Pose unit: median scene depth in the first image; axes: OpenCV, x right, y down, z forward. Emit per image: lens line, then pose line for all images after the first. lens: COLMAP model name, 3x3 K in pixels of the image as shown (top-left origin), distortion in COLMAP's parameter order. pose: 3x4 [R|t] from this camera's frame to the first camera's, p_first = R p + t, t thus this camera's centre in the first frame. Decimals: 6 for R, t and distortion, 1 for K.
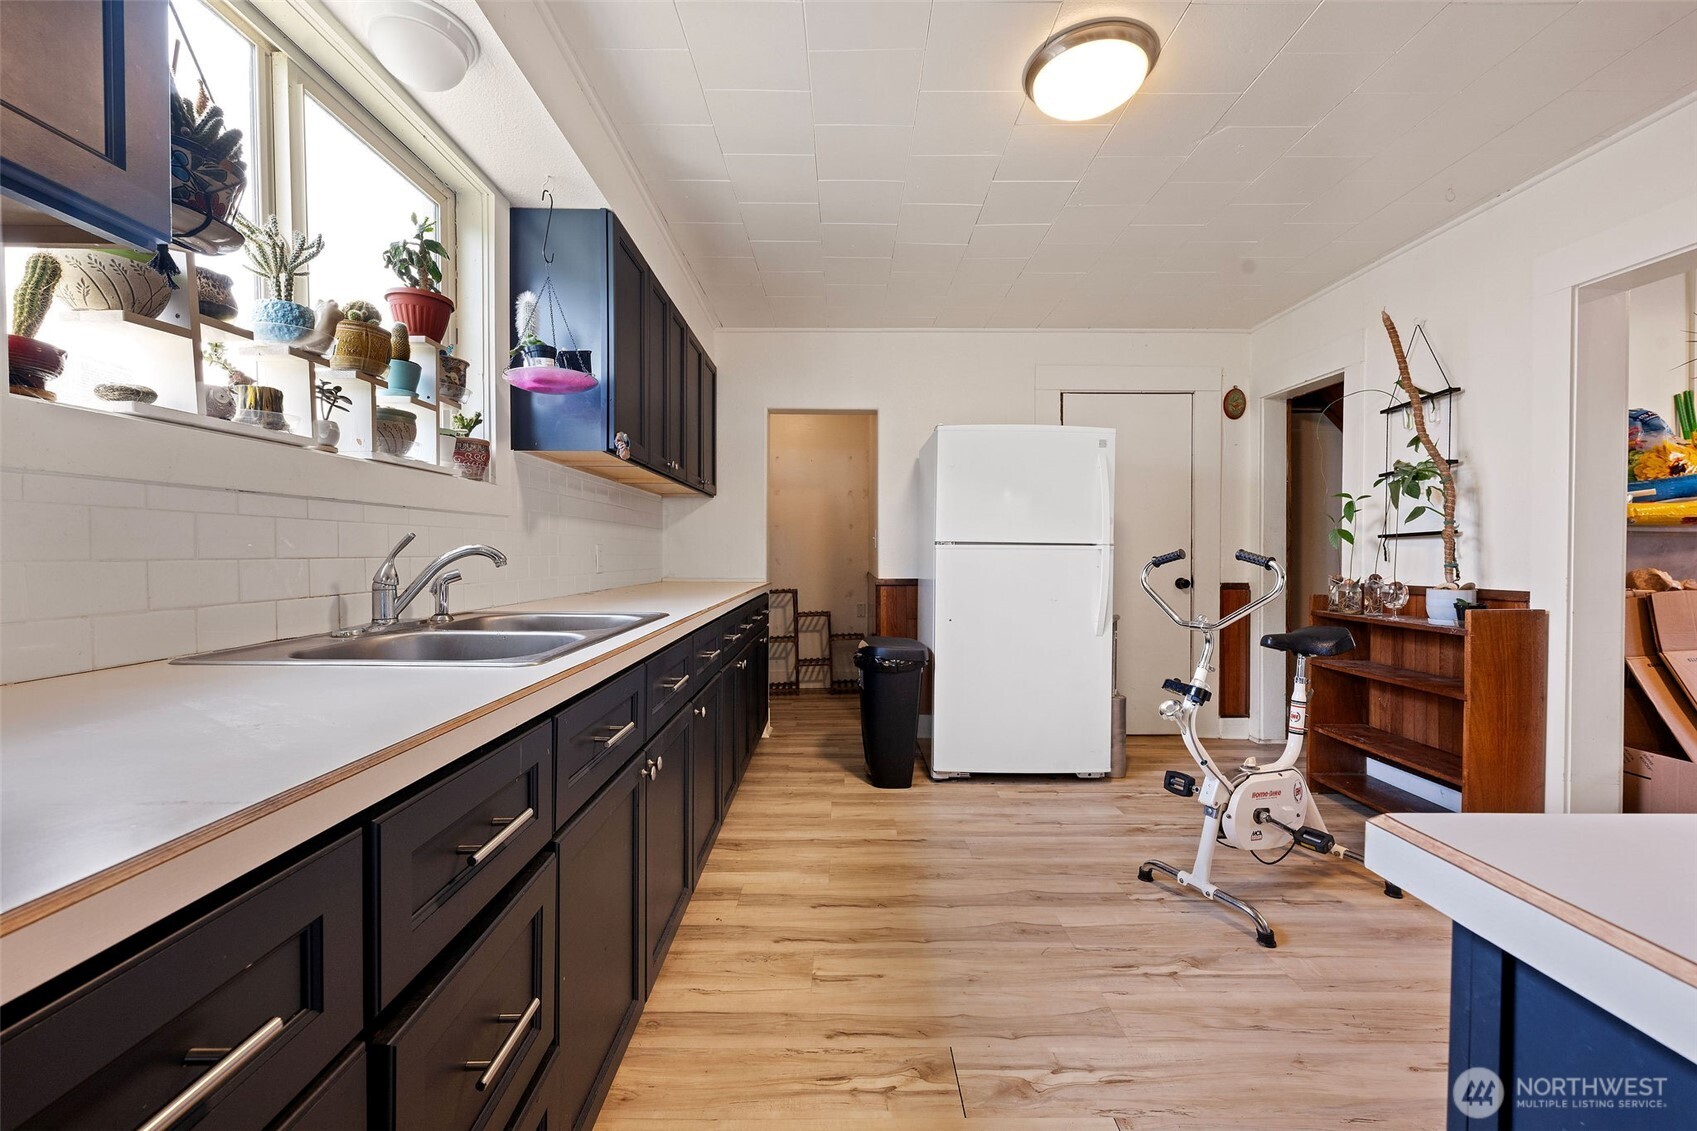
lens RADIAL K [[668.1, 0, 846.6], [0, 668.1, 566.8], [0, 0, 1]] dist [-0.002003, 0.000456]
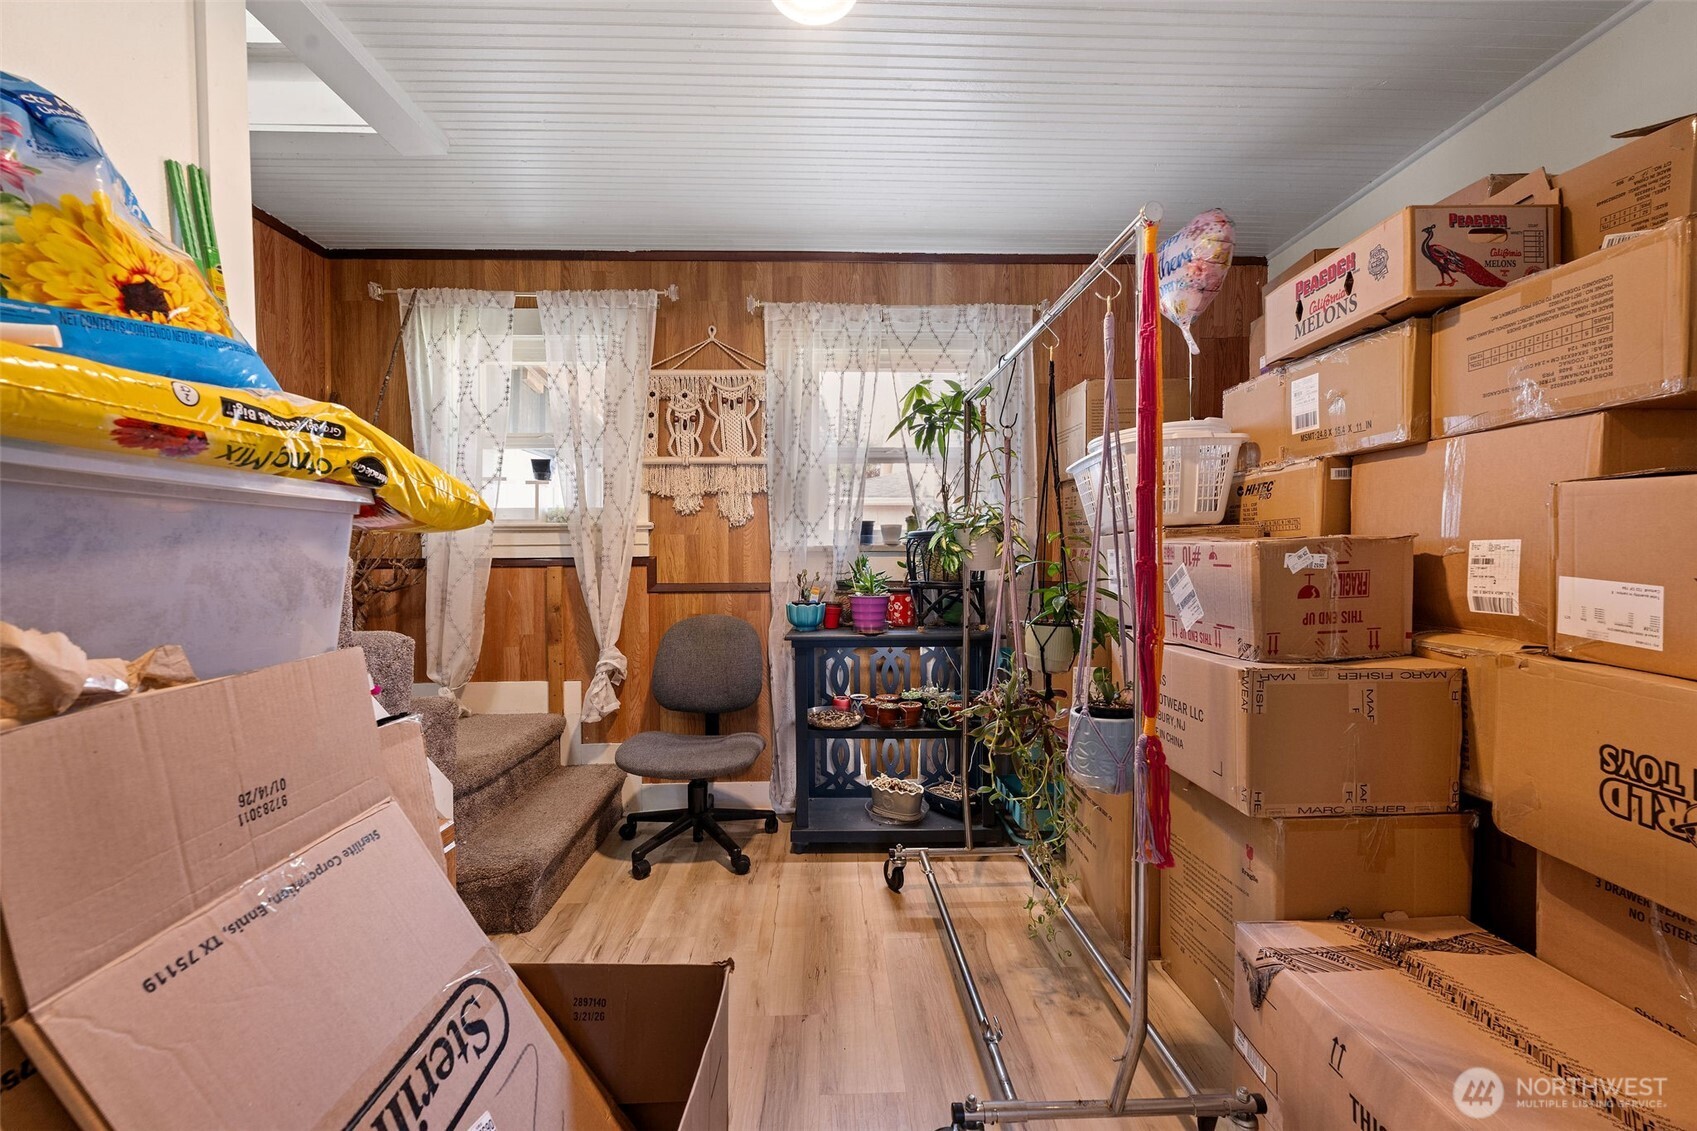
lens RADIAL K [[668.1, 0, 848.5], [0, 668.1, 569.9], [0, 0, 1]] dist [-0.002003, 0.000456]
pose [[-0.020753, -0.018085, 0.999621, 0.913507], [0.024075, 0.999537, 0.018583, -0.011496], [-0.999495, 0.024452, -0.020308, 0.667602]]
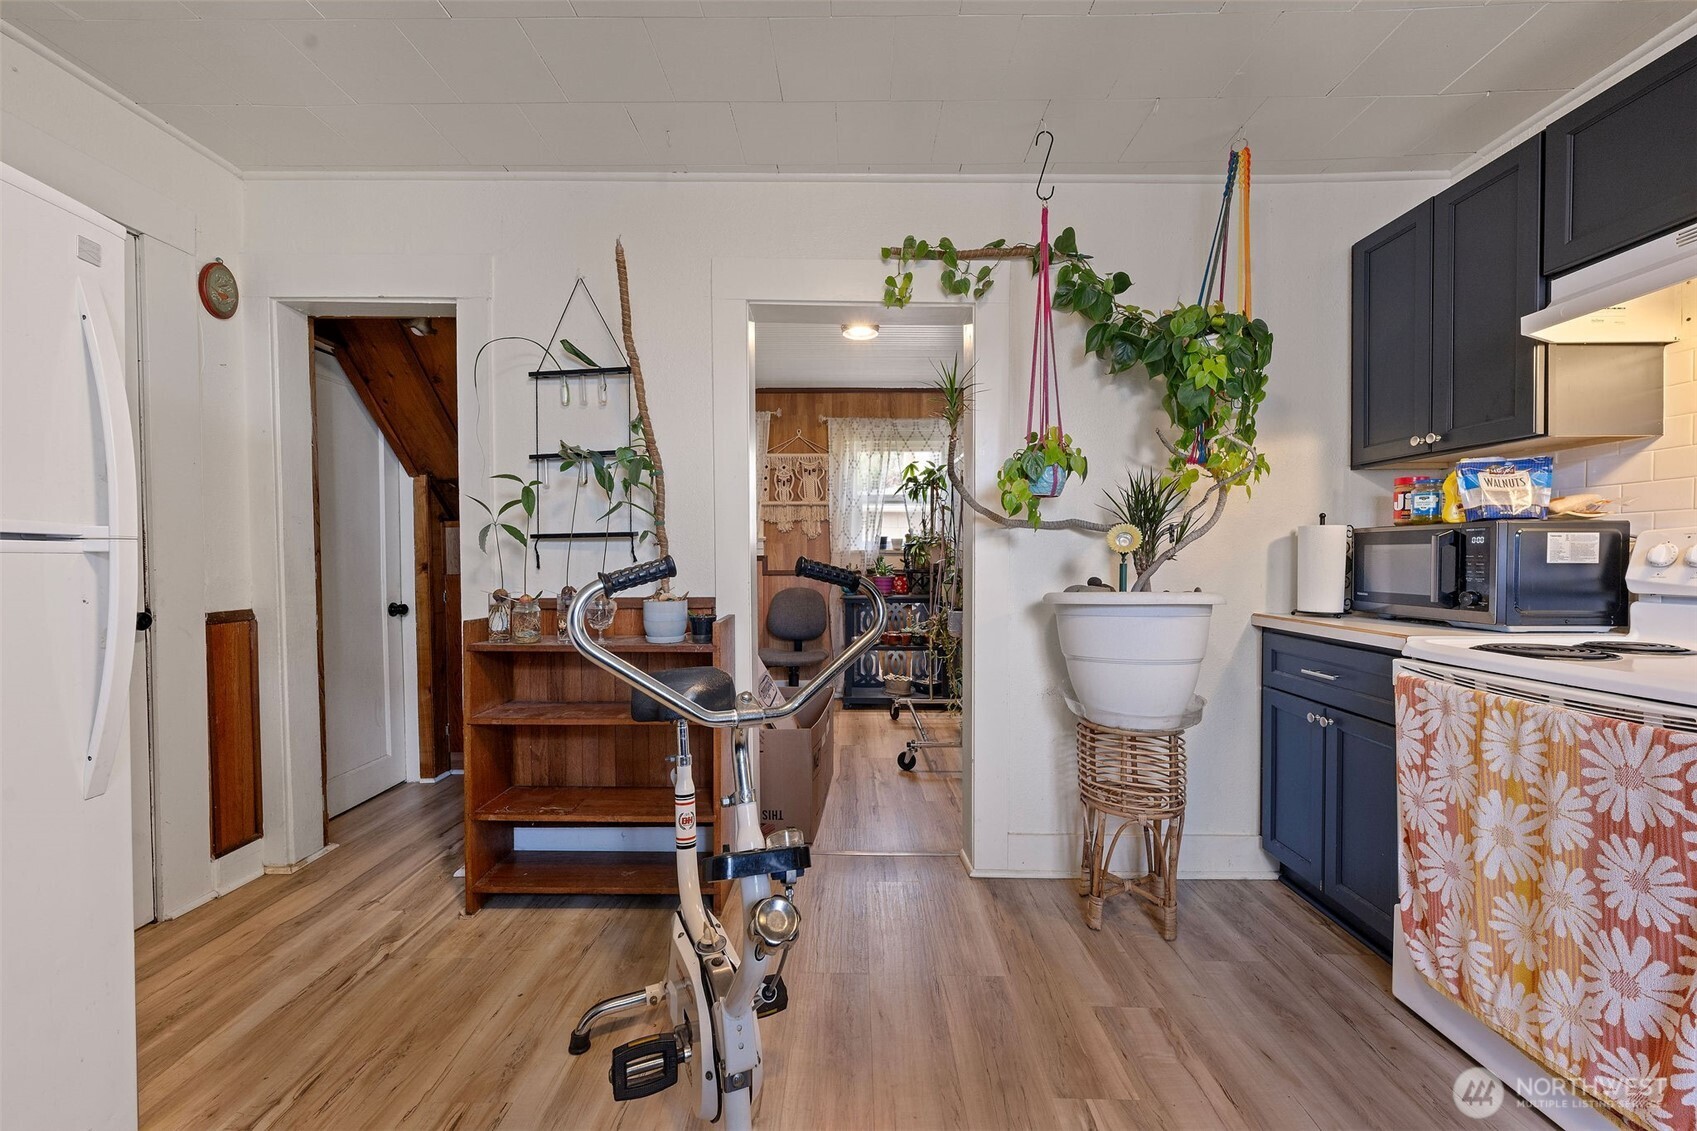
lens RADIAL K [[668.1, 0, 850.8], [0, 668.1, 568.4], [0, 0, 1]] dist [-0.002003, 0.000456]
pose [[0.014410, -0.021220, 0.999671, 0.039487], [0.019355, 0.999593, 0.020939, -0.019368], [-0.999709, 0.019047, 0.014815, 0.682646]]
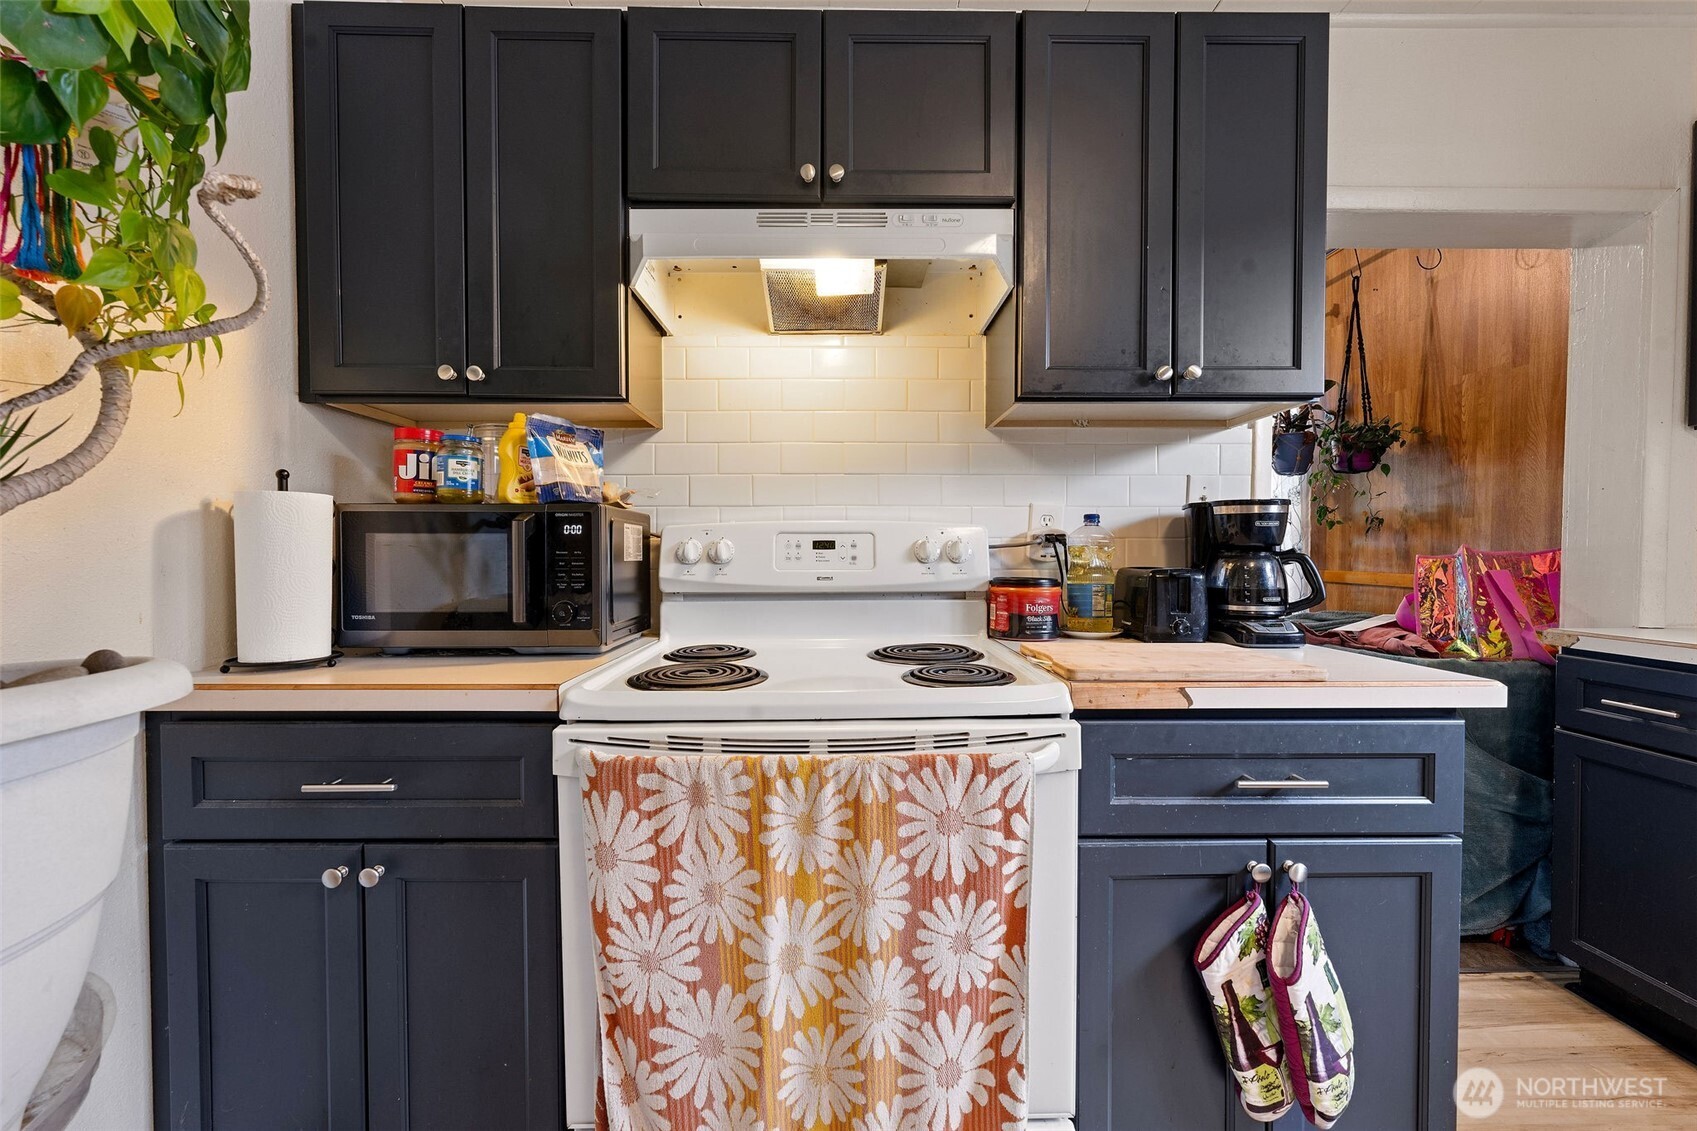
lens RADIAL K [[668.1, 0, 851.1], [0, 668.1, 568.6], [0, 0, 1]] dist [-0.002003, 0.000456]
pose [[-0.999991, -0.004109, 0.001384, 0.503565], [-0.004052, 0.999230, 0.039031, -0.013370], [-0.001544, 0.039025, -0.999237, 0.543453]]
